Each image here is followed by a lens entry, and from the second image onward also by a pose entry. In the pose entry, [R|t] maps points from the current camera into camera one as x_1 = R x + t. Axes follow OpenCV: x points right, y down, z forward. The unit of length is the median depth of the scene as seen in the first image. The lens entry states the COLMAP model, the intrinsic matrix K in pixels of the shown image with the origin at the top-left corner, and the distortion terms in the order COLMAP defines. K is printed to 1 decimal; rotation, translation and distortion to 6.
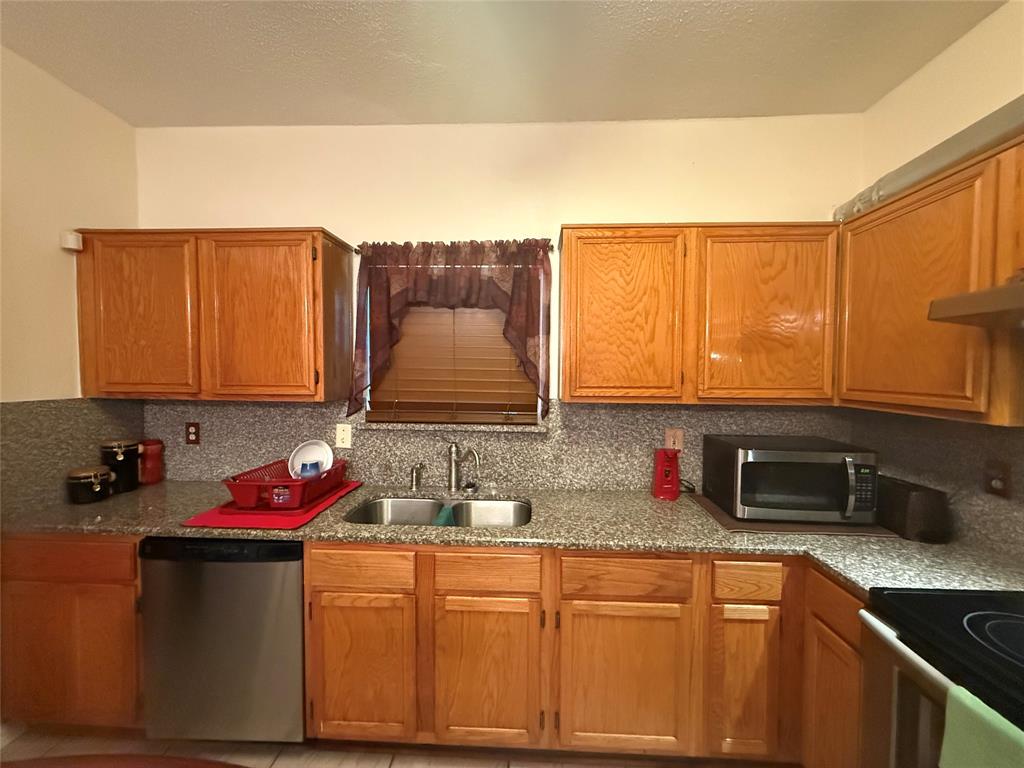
lens RADIAL K [[401.1, 0, 511.8], [0, 401.1, 385.1], [0, 0, 1]] dist [-0.001628, -0.000041]
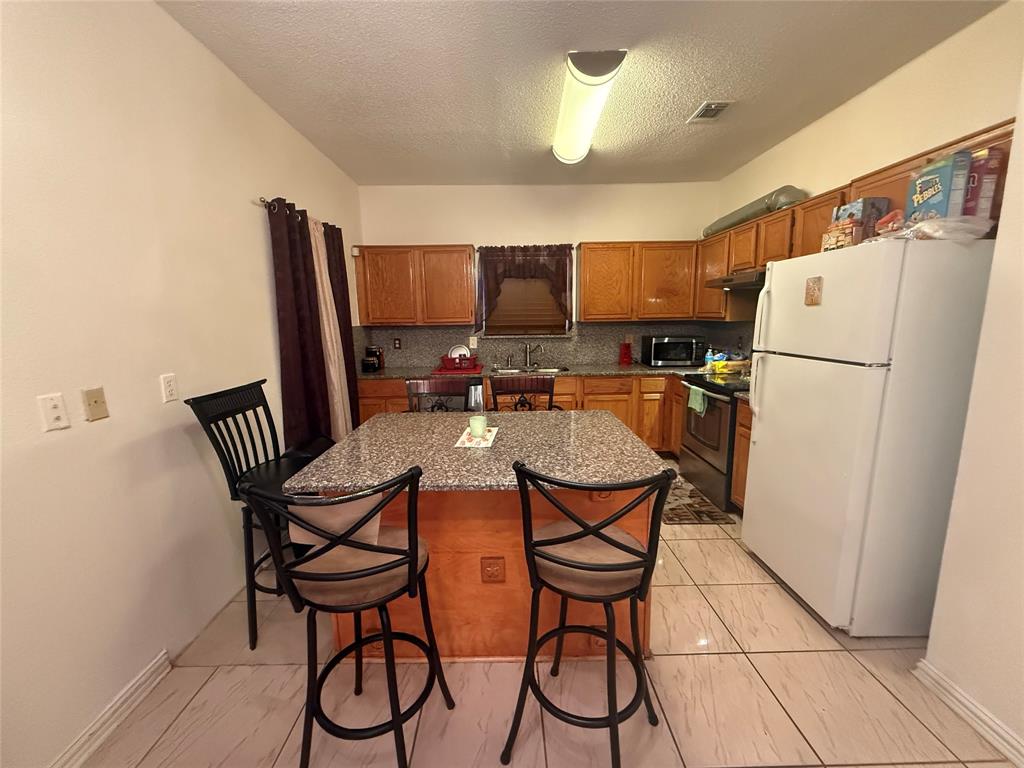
lens RADIAL K [[401.1, 0, 513.4], [0, 401.1, 385.6], [0, 0, 1]] dist [-0.001628, -0.000041]
pose [[0.997409, -0.035496, 0.062571, -0.401999], [0.026290, 0.989481, 0.142257, 0.066184], [-0.066962, -0.140243, 0.987850, -1.253838]]
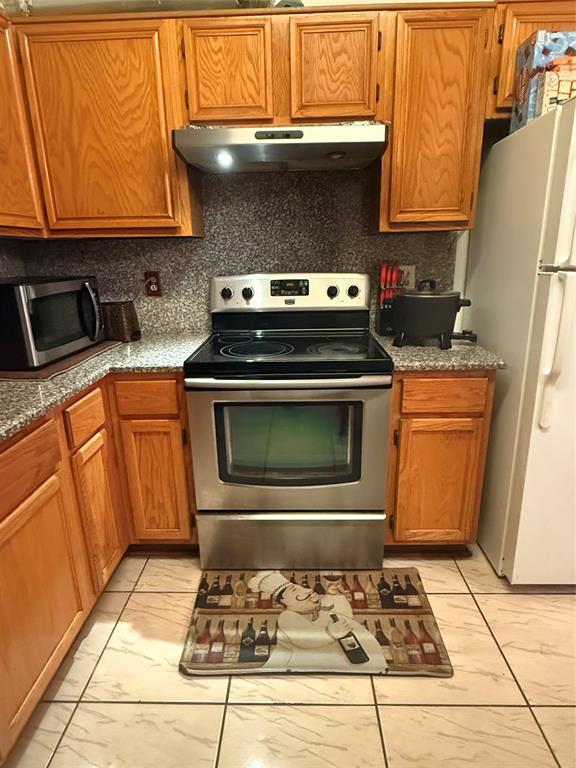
lens RADIAL K [[447.0, 0, 286.8], [0, 447.0, 384.4], [0, 0, 1]] dist [0.002961, -0.003312]
pose [[-0.022276, -0.293443, 0.955717, -0.334886], [0.051287, 0.954360, 0.294222, 0.096258], [-0.998436, 0.055570, -0.006209, 0.408628]]
